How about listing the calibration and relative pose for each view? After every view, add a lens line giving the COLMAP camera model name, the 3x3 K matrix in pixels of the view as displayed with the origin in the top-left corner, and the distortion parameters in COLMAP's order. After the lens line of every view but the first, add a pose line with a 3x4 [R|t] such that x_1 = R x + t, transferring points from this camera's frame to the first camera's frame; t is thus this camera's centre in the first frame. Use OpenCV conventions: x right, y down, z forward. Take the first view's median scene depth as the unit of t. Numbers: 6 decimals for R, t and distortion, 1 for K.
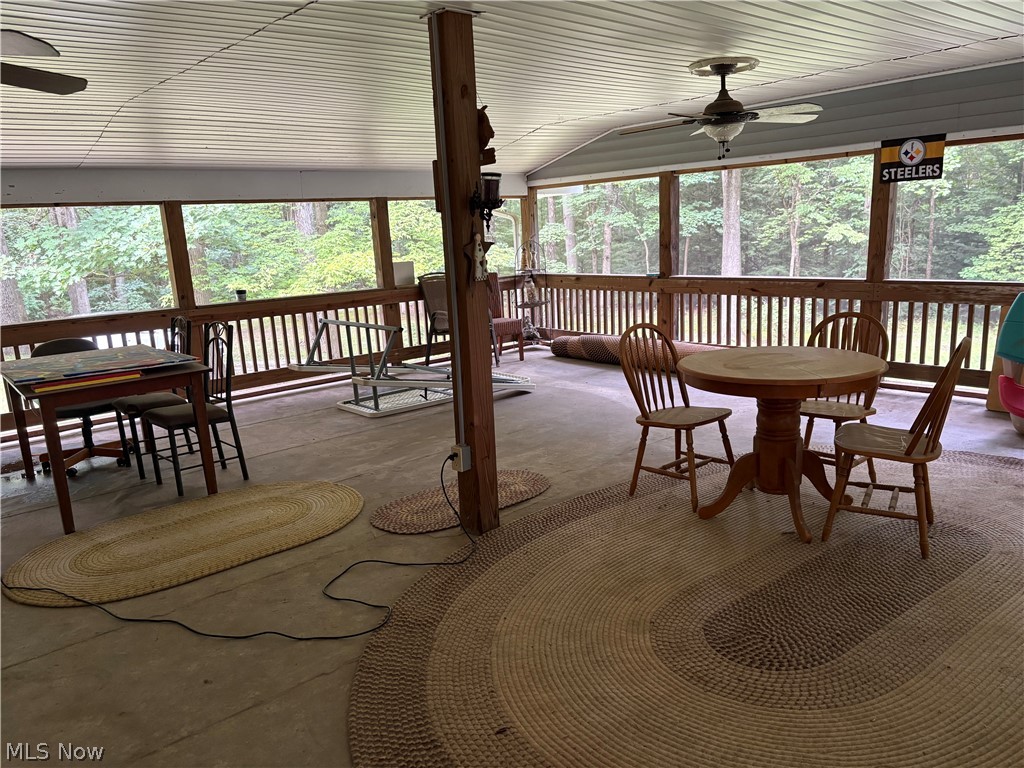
lens RADIAL K [[772.2, 0, 515.2], [0, 772.2, 384.8], [0, 0, 1]] dist [0.036861, -0.028847]
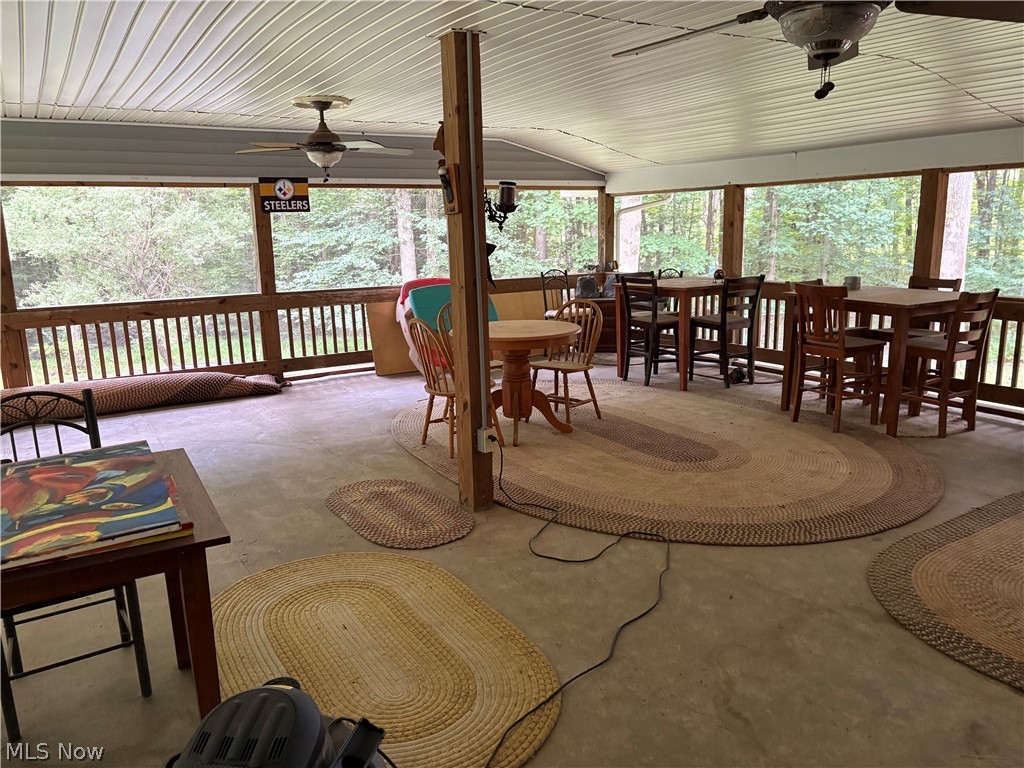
lens RADIAL K [[772.2, 0, 513.8], [0, 772.2, 386.6], [0, 0, 1]] dist [0.036861, -0.028847]
pose [[0.165629, -0.160502, 0.973040, -0.864600], [0.217412, 0.968335, 0.122719, -0.080116], [-0.961925, 0.191224, 0.195279, 0.575876]]
